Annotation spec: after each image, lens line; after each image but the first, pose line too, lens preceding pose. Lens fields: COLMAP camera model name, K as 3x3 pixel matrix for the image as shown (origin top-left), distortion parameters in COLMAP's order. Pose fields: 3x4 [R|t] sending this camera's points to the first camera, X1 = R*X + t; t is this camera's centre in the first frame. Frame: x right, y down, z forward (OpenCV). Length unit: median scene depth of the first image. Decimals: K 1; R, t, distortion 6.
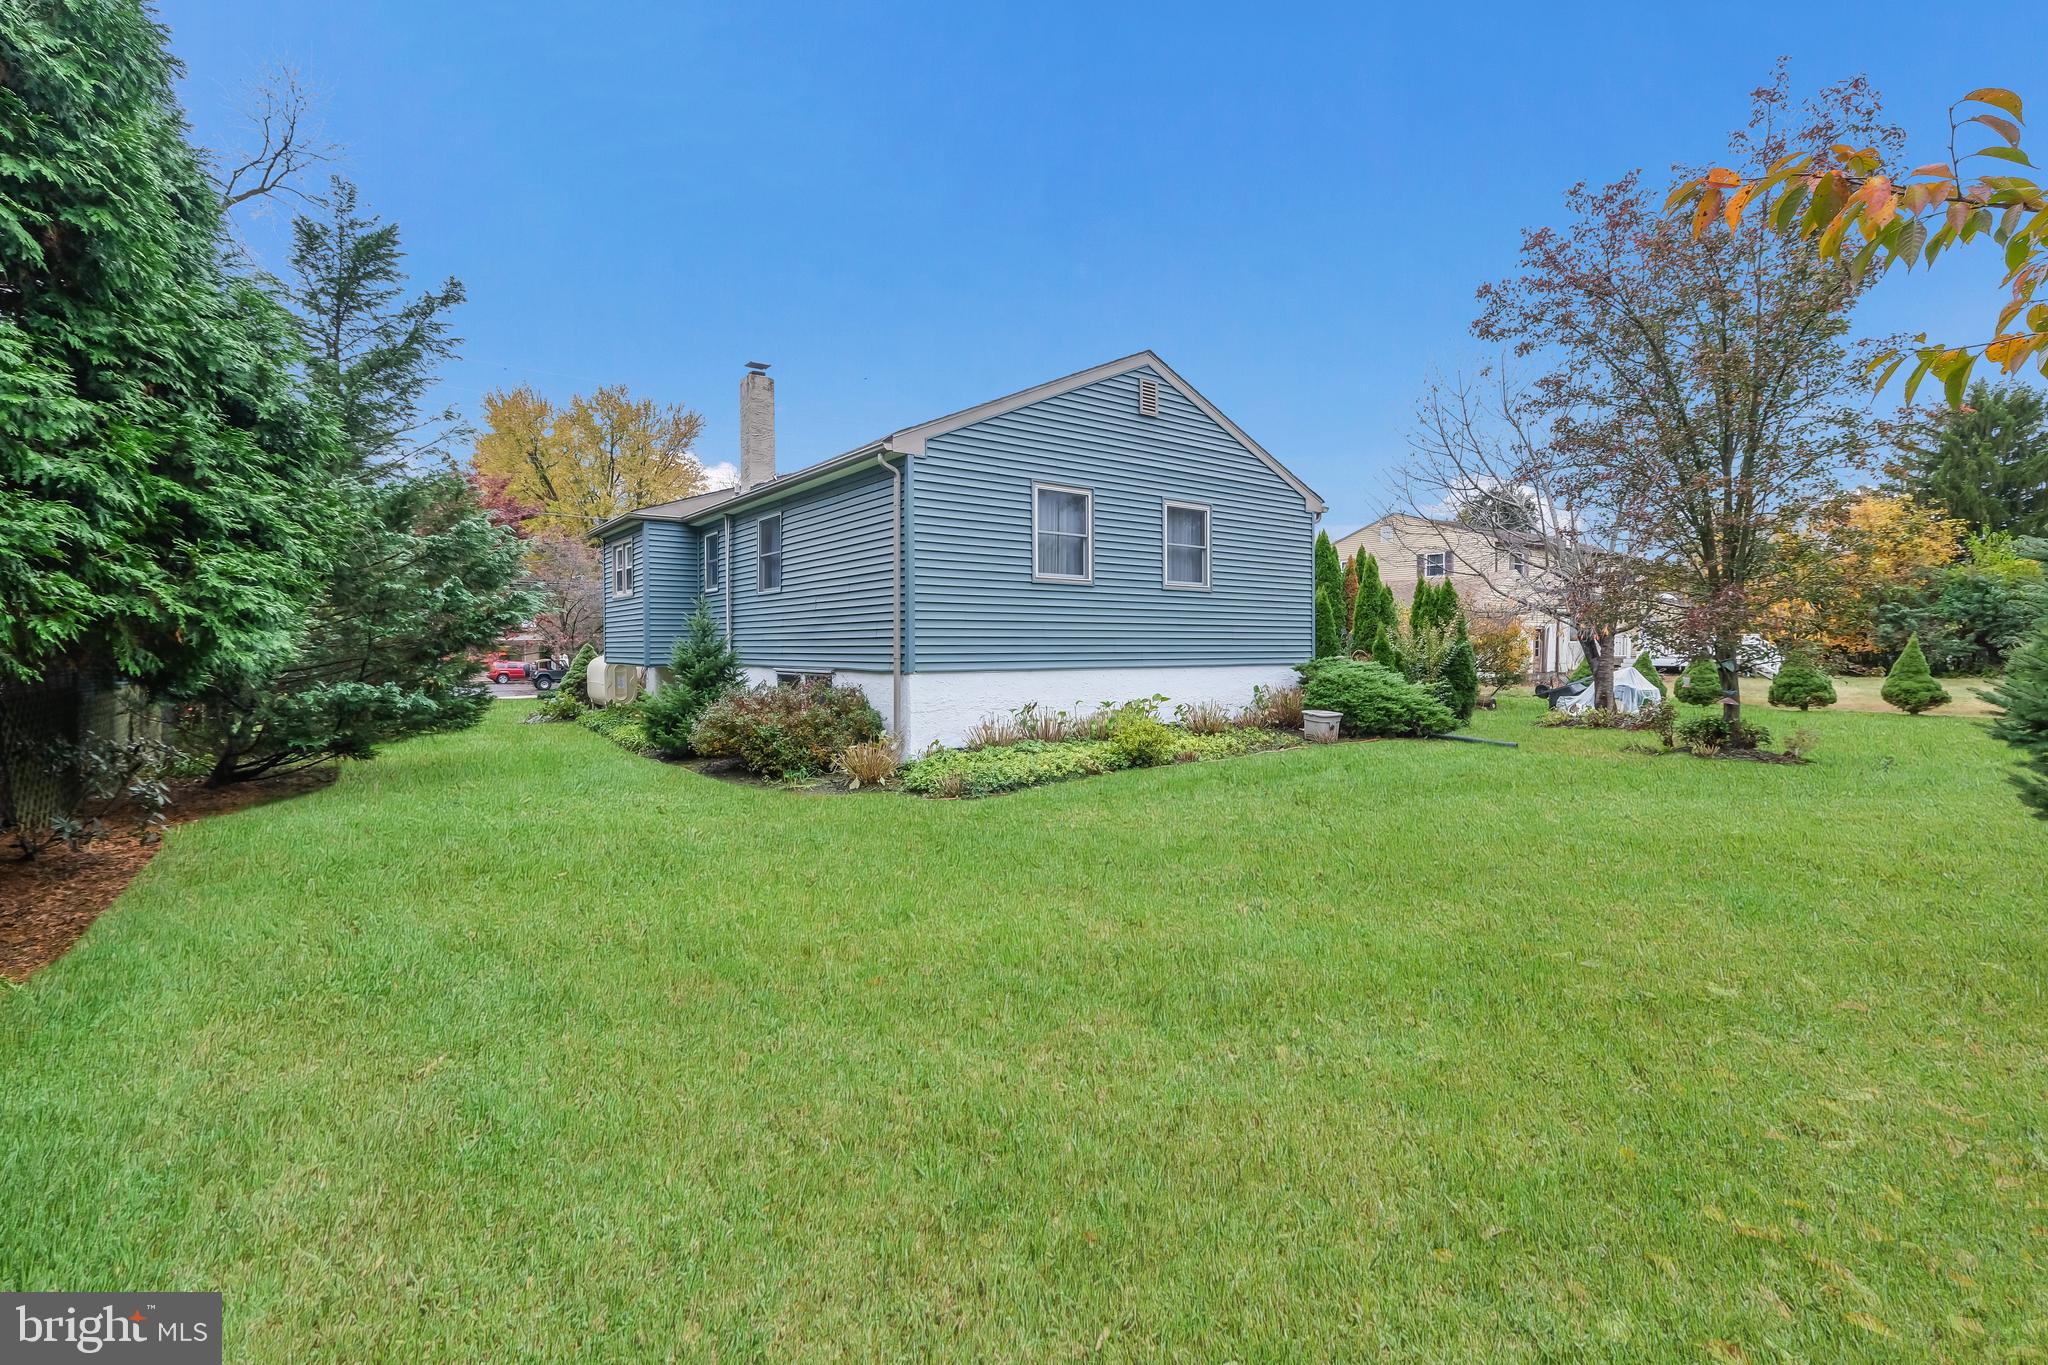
lens RADIAL K [[895.5, 0, 1020.7], [0, 895.5, 651.3], [0, 0, 1]] dist [0.000354, 0.000023]
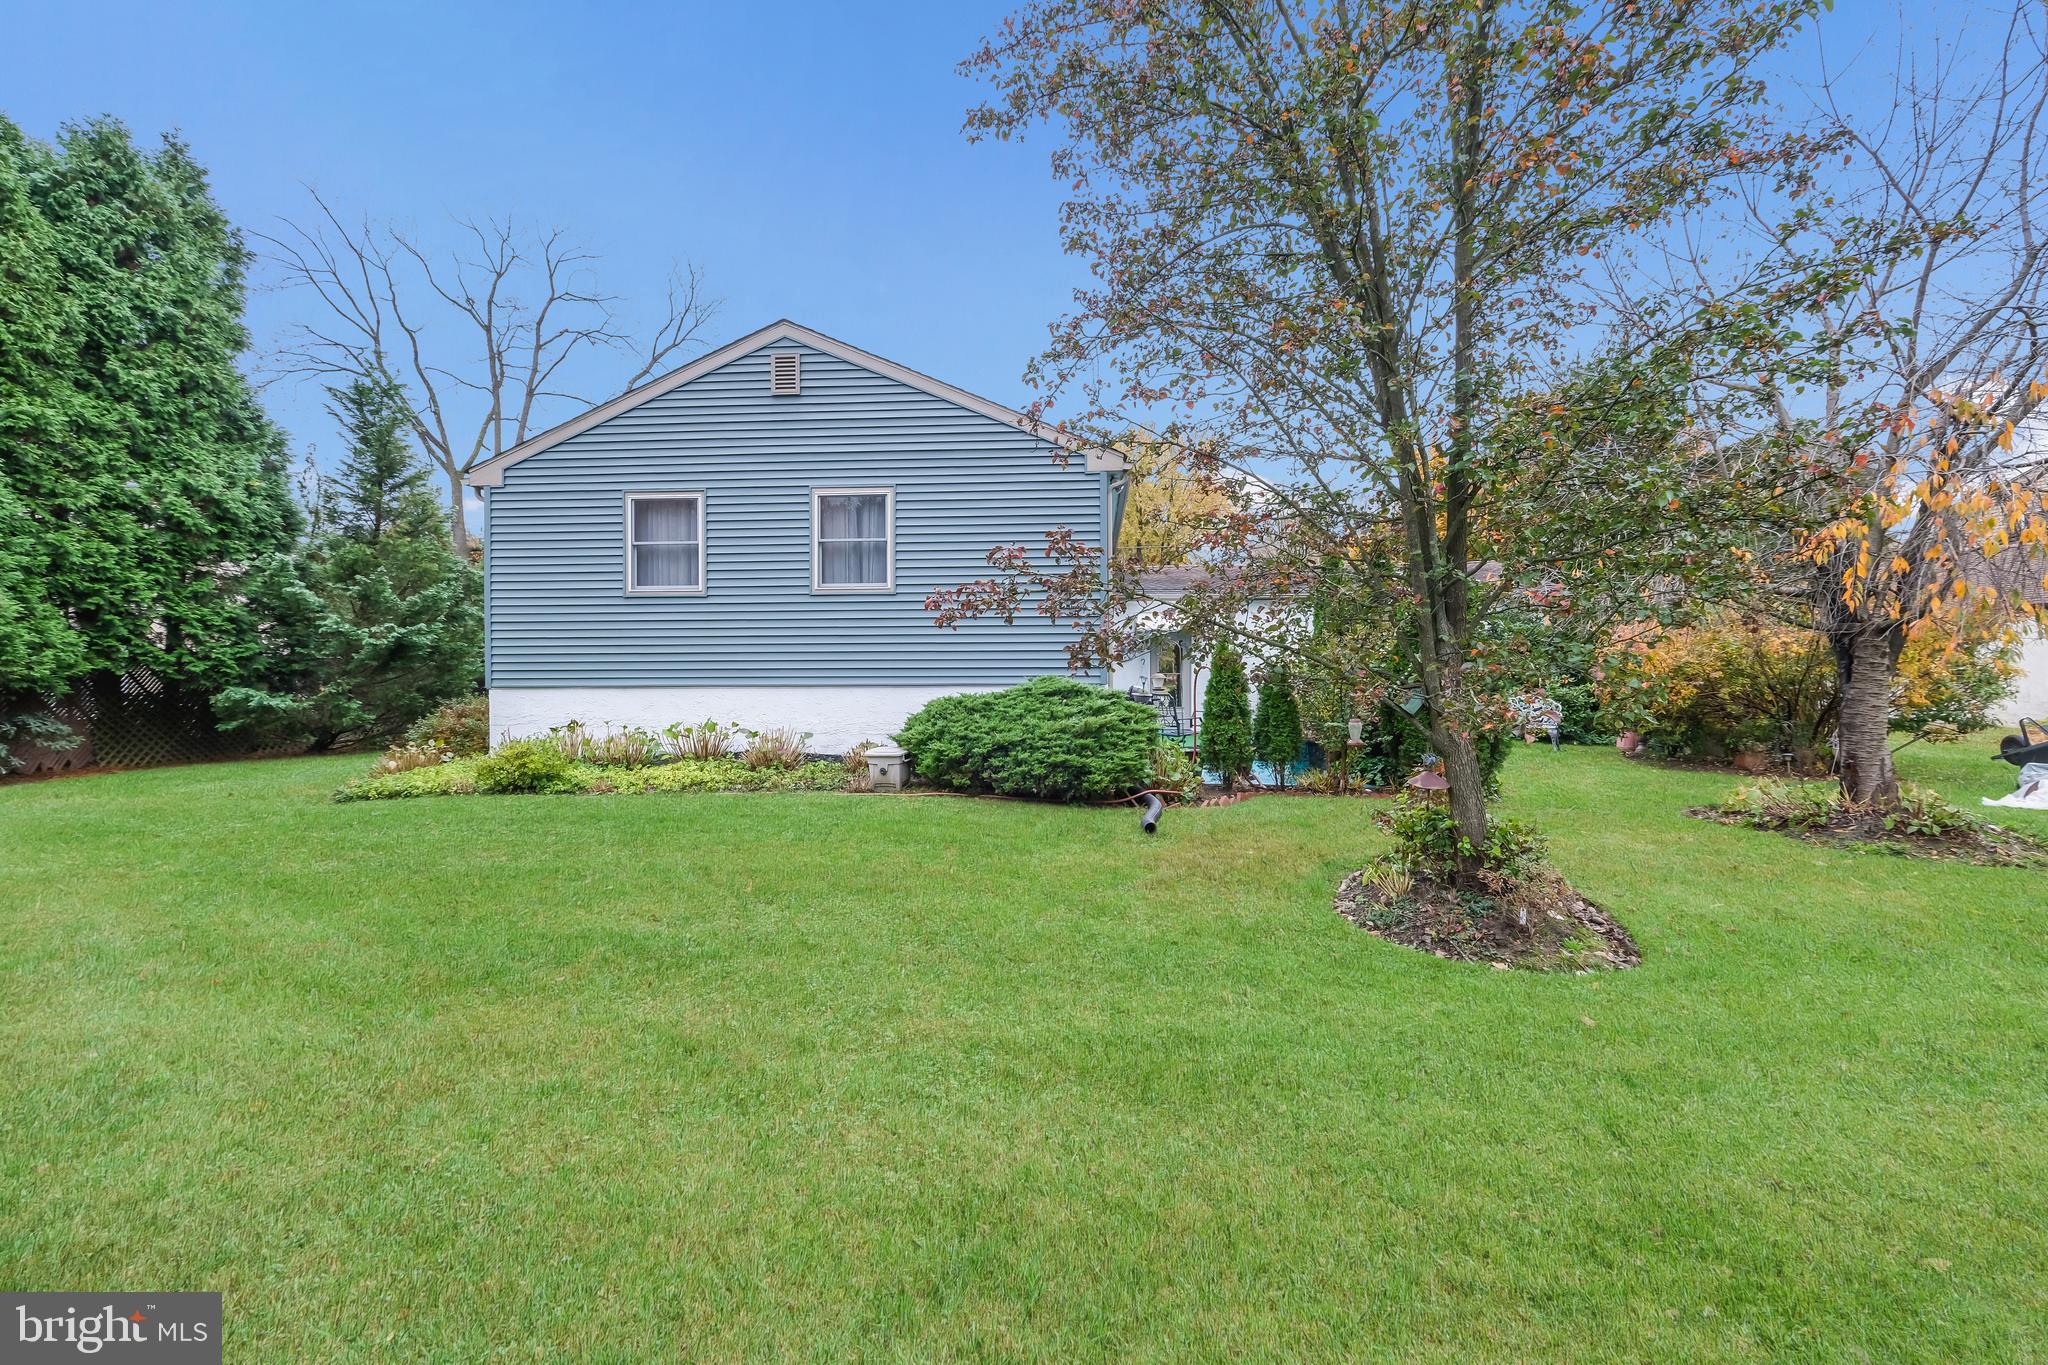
lens RADIAL K [[895.5, 0, 1020.7], [0, 895.5, 651.3], [0, 0, 1]] dist [0.000354, 0.000023]
pose [[0.733067, -0.023904, -0.679737, 0.888979], [-0.008675, 0.998972, -0.044486, 0.018796], [0.680102, 0.038507, 0.732106, 0.537208]]
